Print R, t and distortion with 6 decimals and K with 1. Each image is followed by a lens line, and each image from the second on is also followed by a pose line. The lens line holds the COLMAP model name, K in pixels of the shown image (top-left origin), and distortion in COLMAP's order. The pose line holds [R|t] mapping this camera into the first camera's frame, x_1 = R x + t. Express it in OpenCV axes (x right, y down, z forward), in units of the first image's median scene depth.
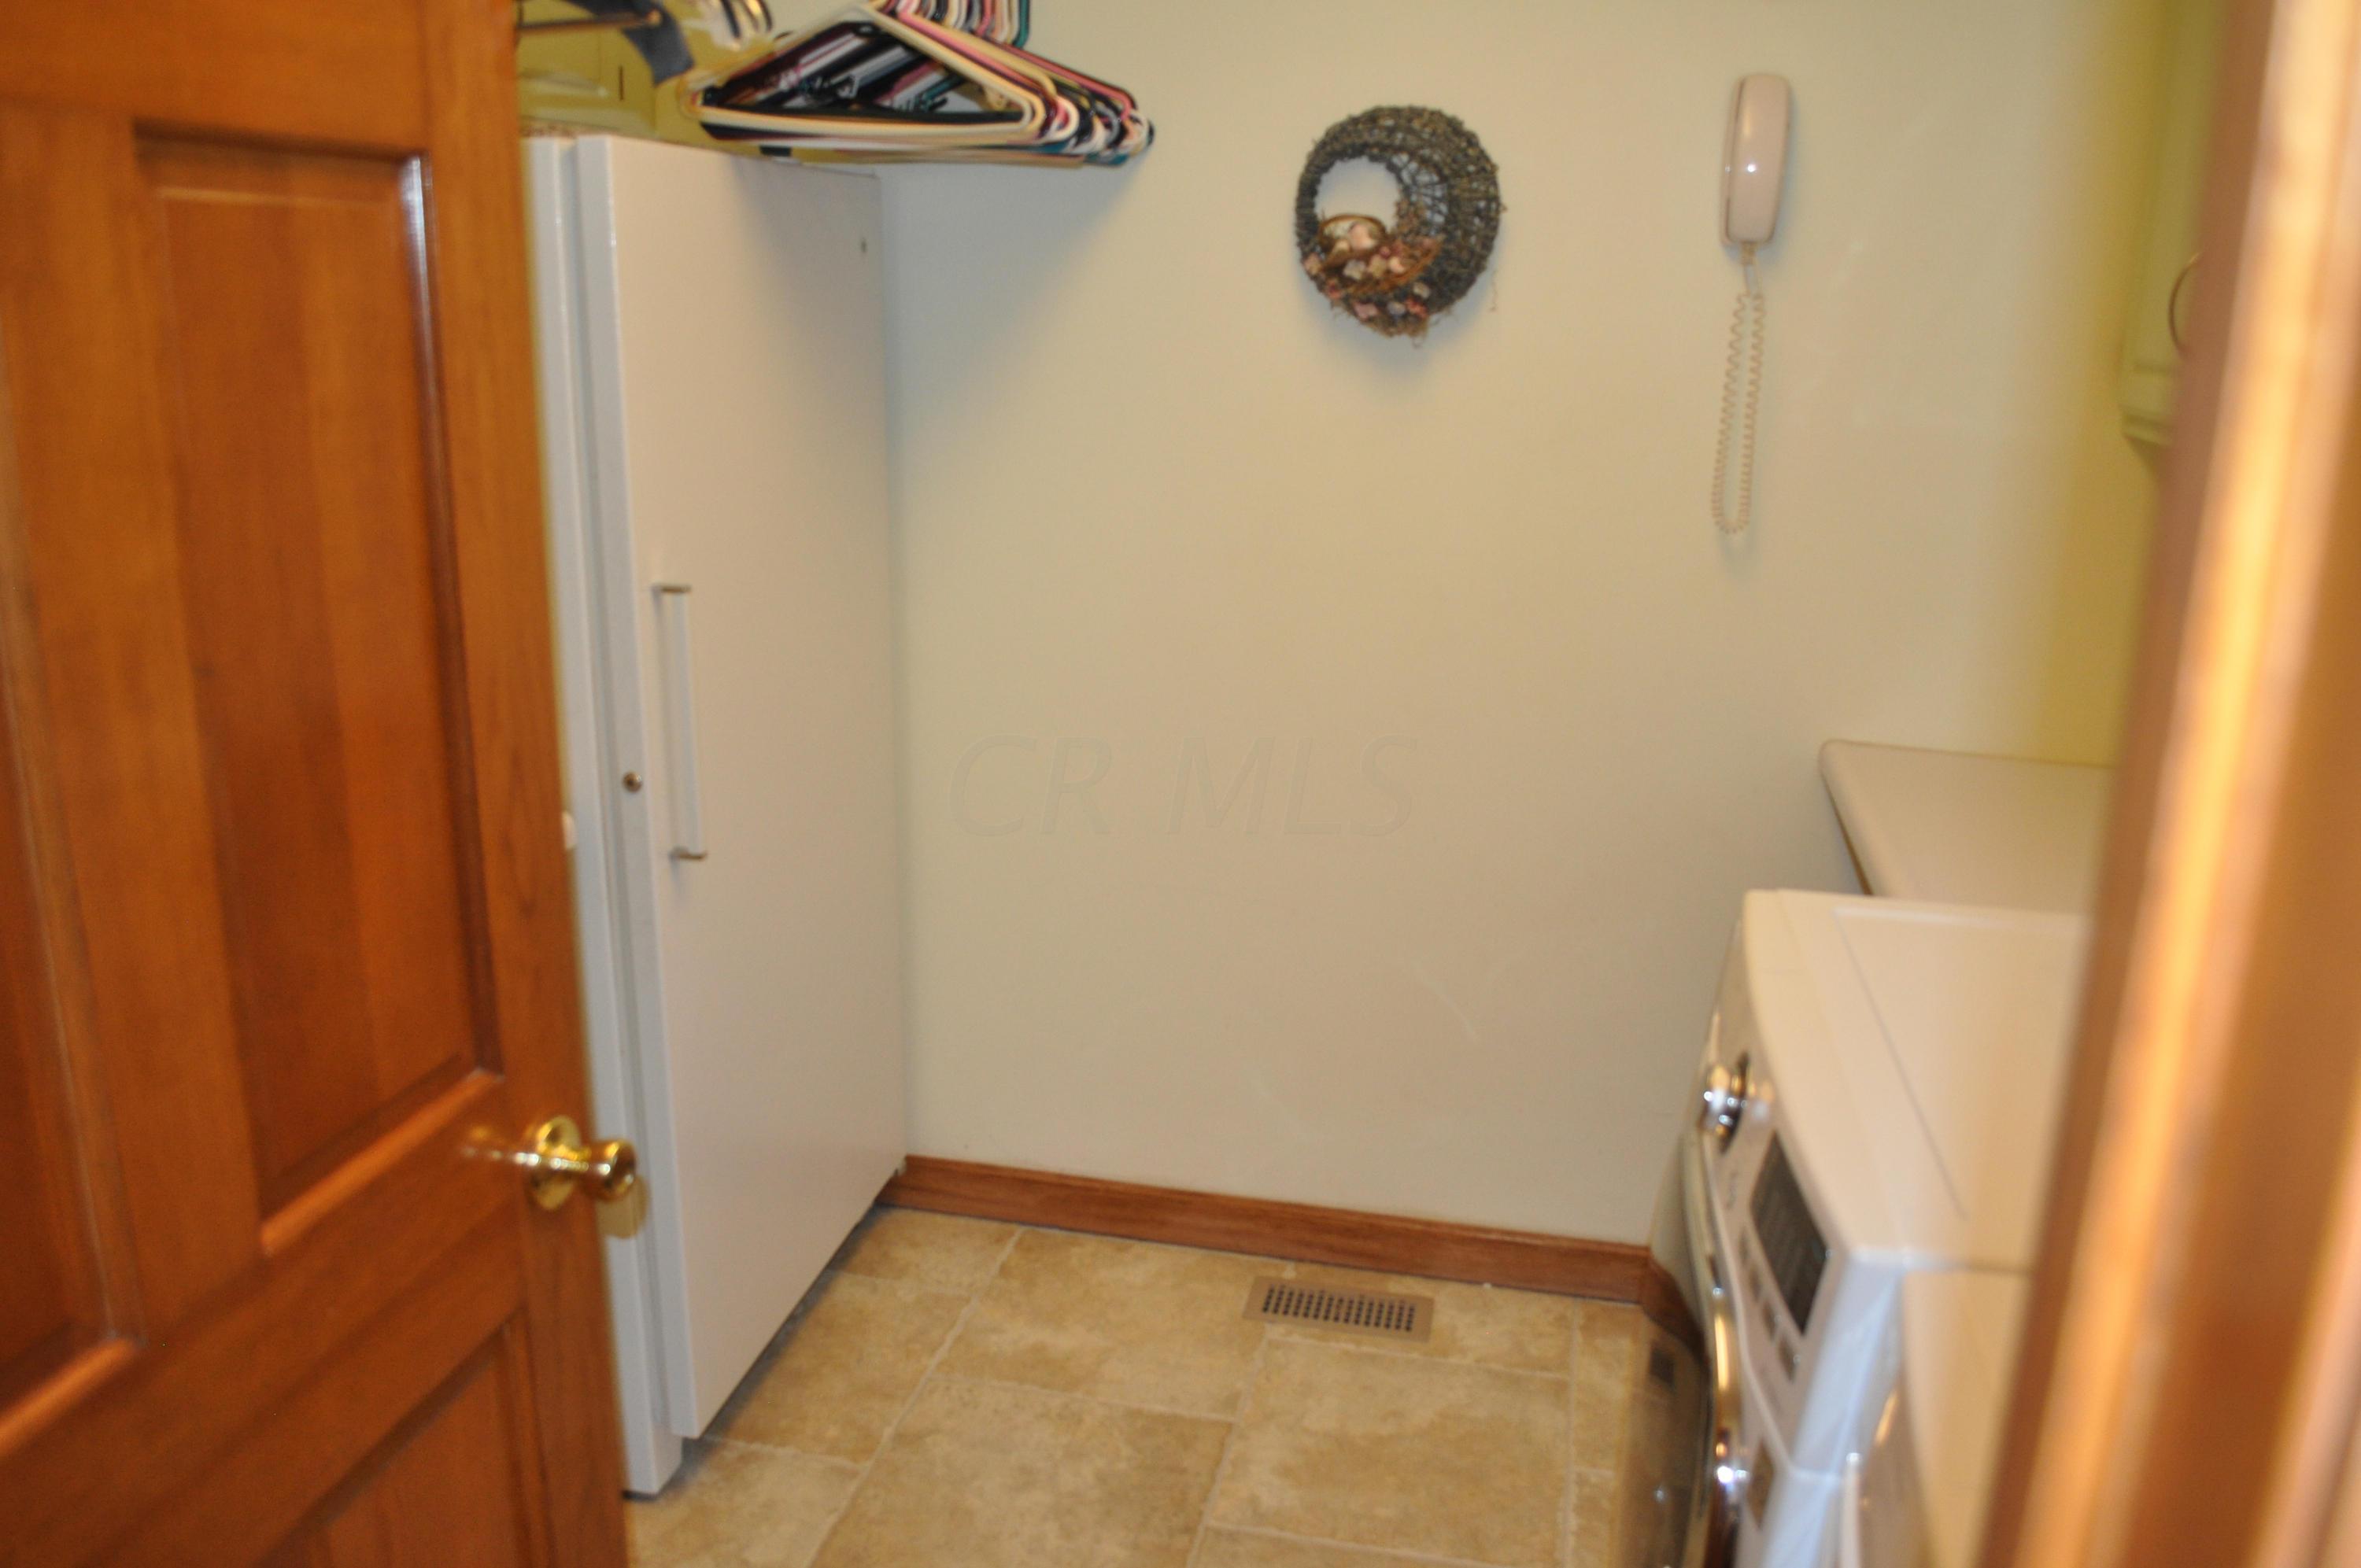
lens RADIAL K [[1888.8, 0, 1180.5], [0, 1888.8, 784.0], [0, 0, 1]] dist [-0.052387, 0.008469]
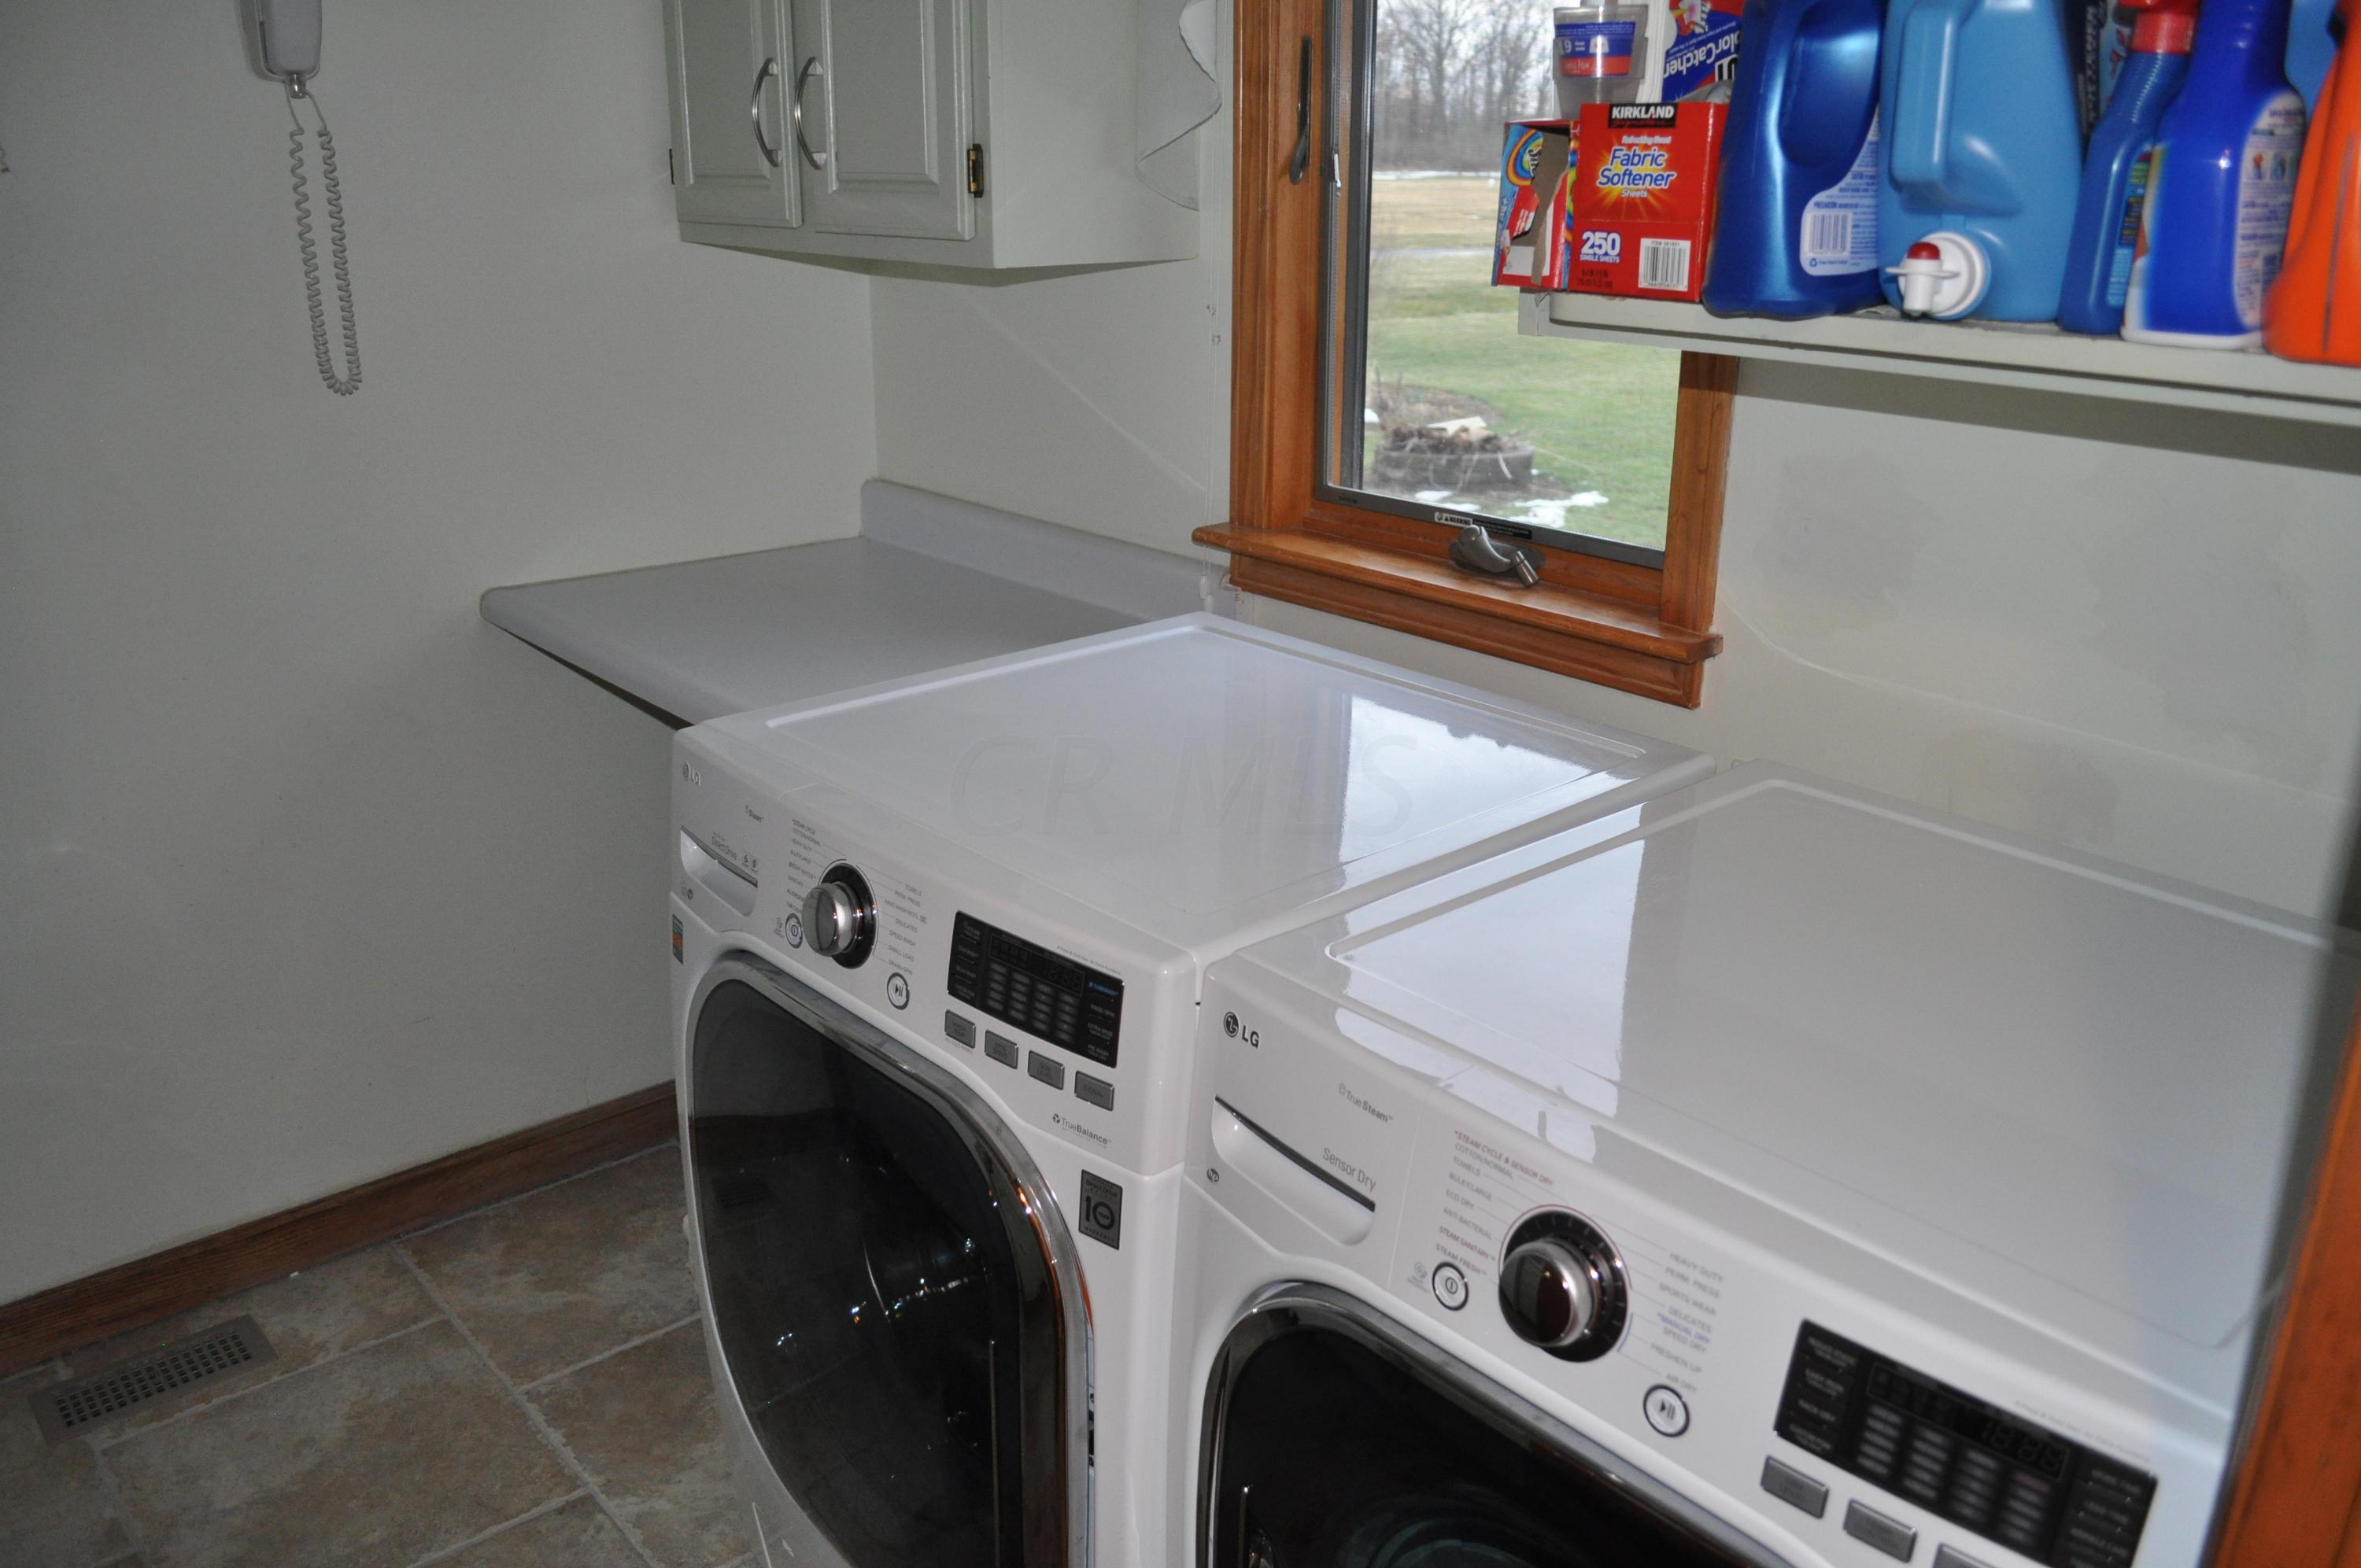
lens RADIAL K [[1888.8, 0, 1180.5], [0, 1888.8, 784.0], [0, 0, 1]] dist [-0.052387, 0.008469]
pose [[0.615189, -0.290318, 0.732979, -0.168302], [0.229721, 0.955394, 0.185607, -0.024603], [-0.754169, 0.054198, 0.654440, 0.096719]]
